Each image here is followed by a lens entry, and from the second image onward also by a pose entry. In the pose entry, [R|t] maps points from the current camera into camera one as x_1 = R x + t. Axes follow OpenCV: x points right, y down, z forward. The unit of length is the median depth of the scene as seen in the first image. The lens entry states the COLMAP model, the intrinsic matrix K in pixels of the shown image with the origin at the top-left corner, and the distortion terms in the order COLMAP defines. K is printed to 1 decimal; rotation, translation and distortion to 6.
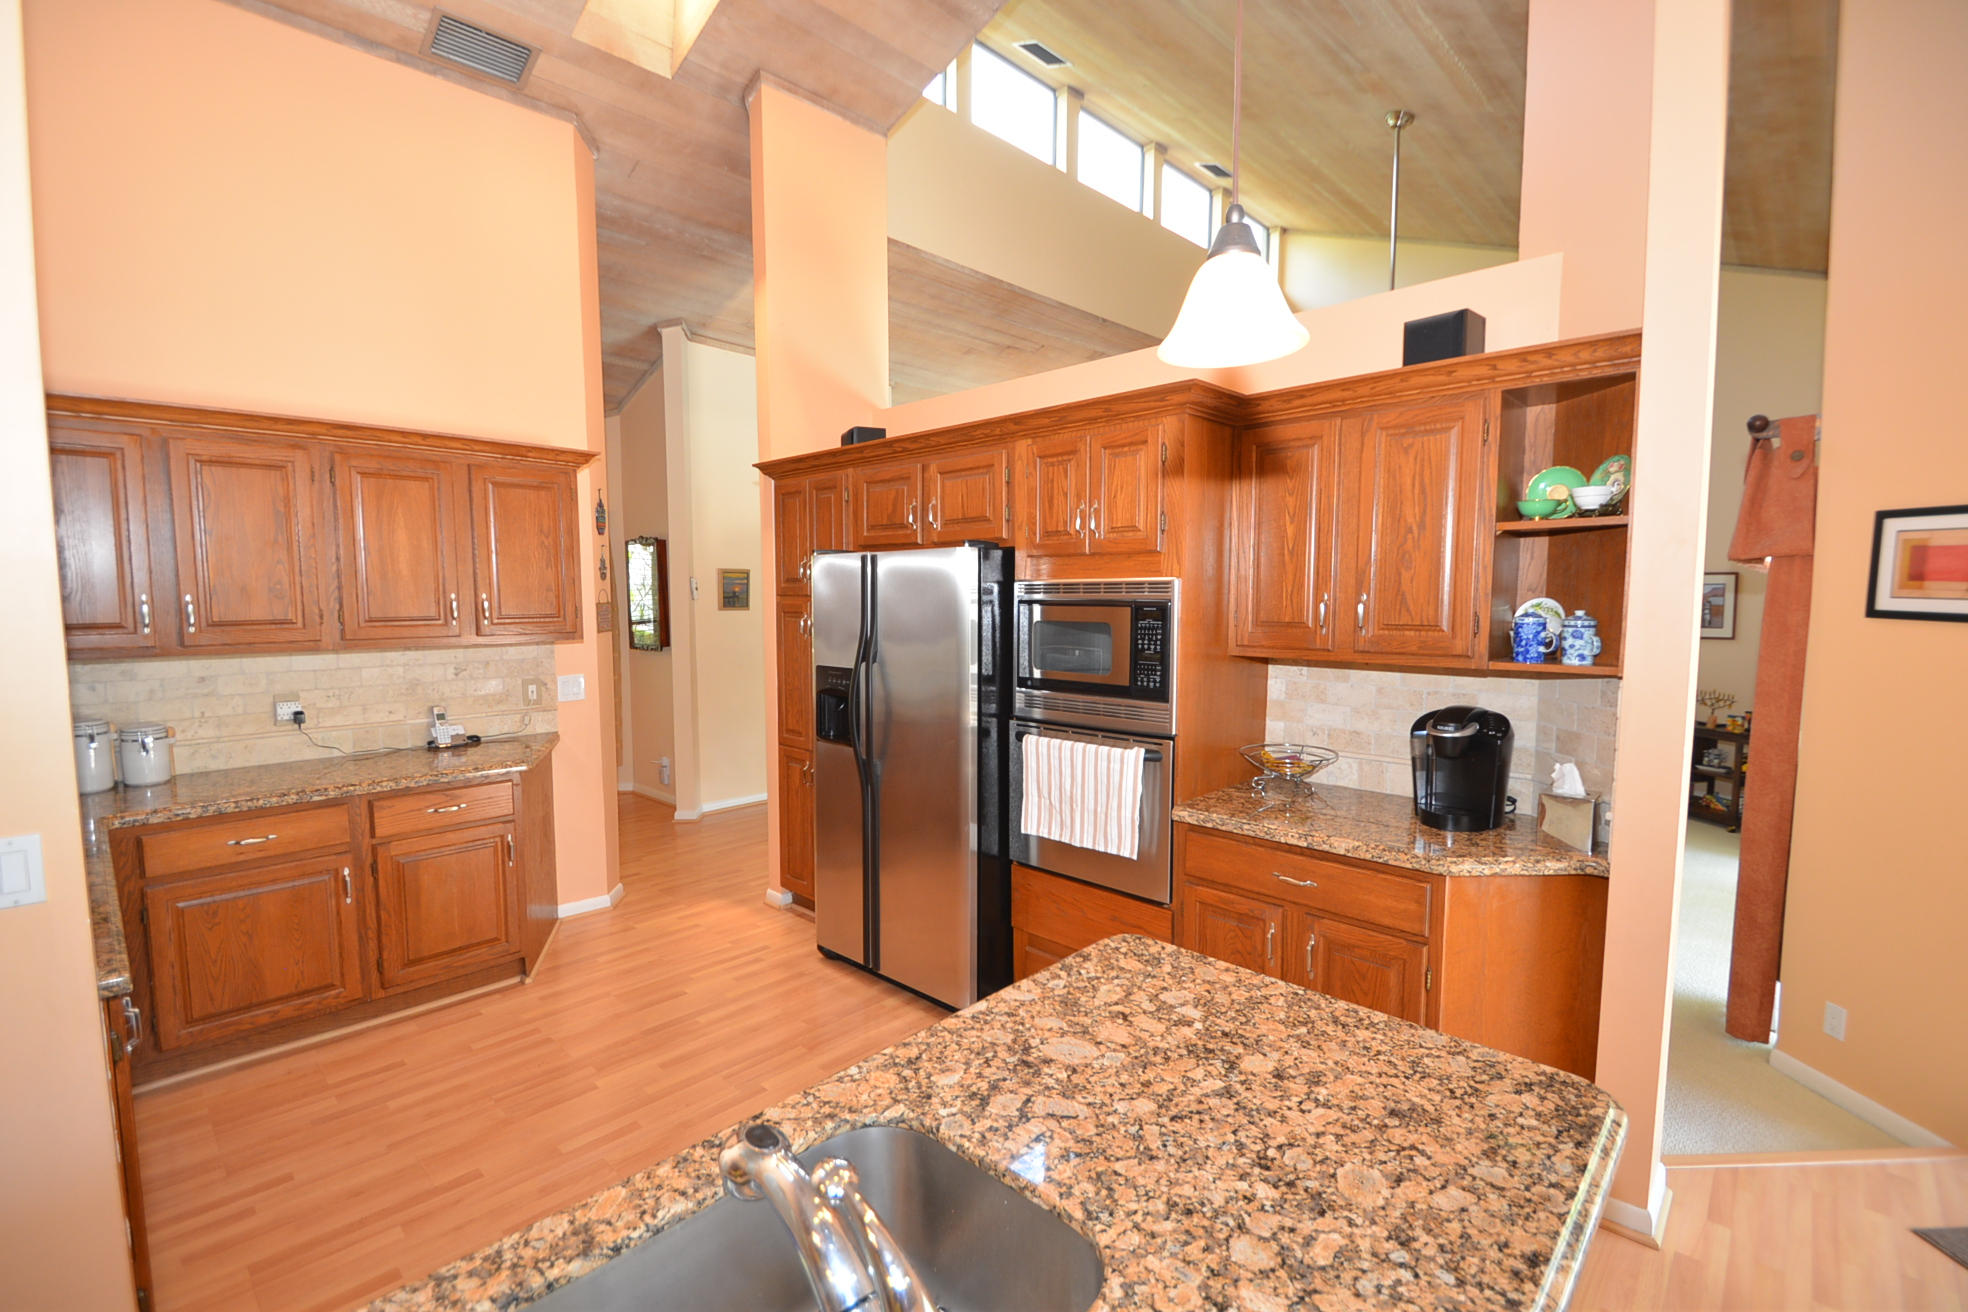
lens RADIAL K [[865.6, 0, 966.8], [0, 865.6, 662.5], [0, 0, 1]] dist [0.015985, -0.018409]
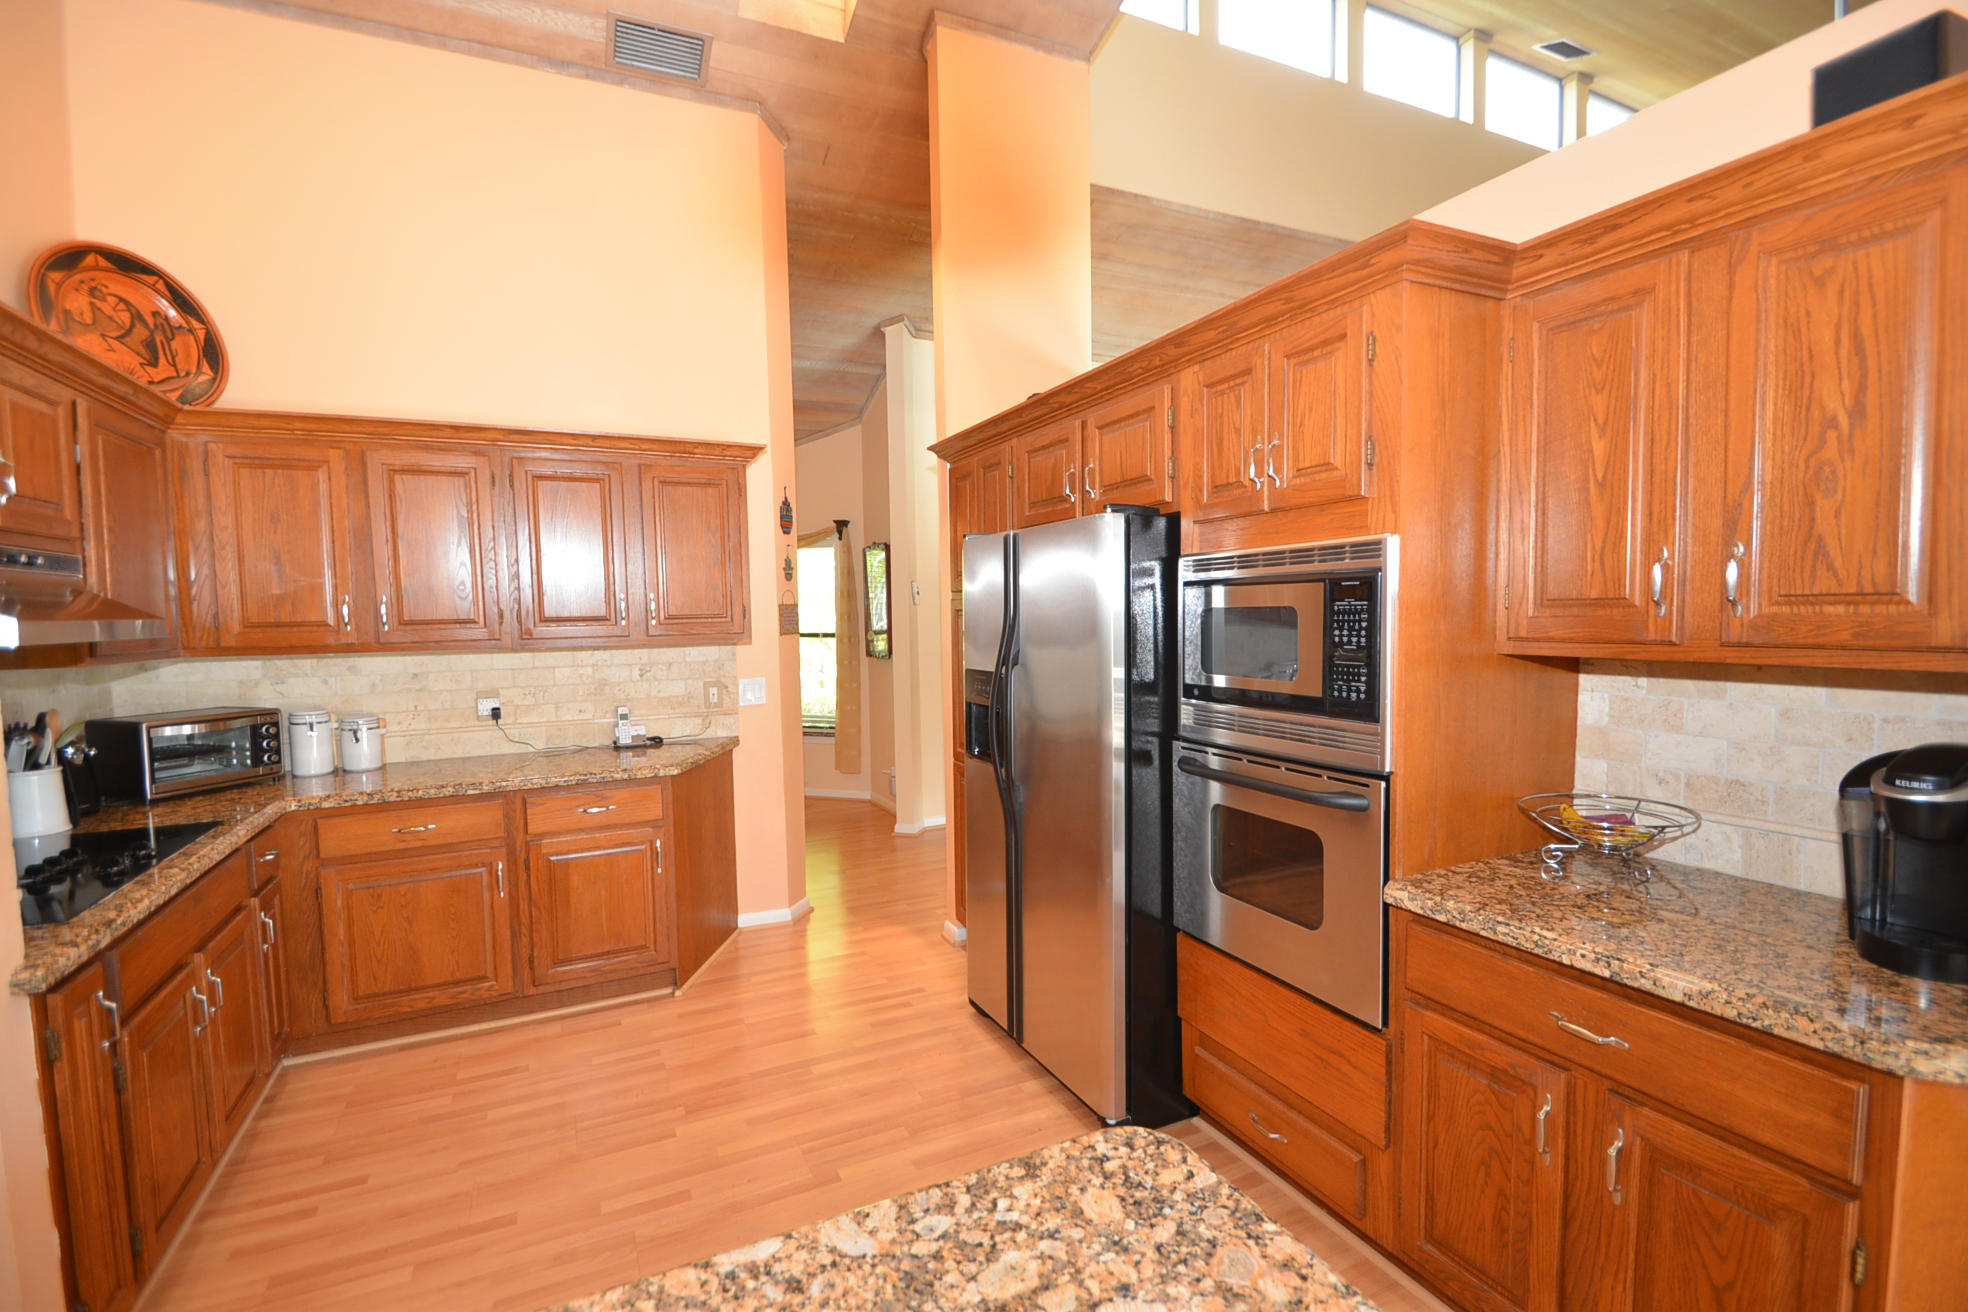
lens RADIAL K [[865.6, 0, 966.8], [0, 865.6, 662.5], [0, 0, 1]] dist [0.015985, -0.018409]
pose [[0.936245, 0.006029, -0.351297, 0.147194], [-0.012479, 0.999793, -0.016099, 0.012377], [0.351127, 0.019456, 0.936126, 0.231175]]
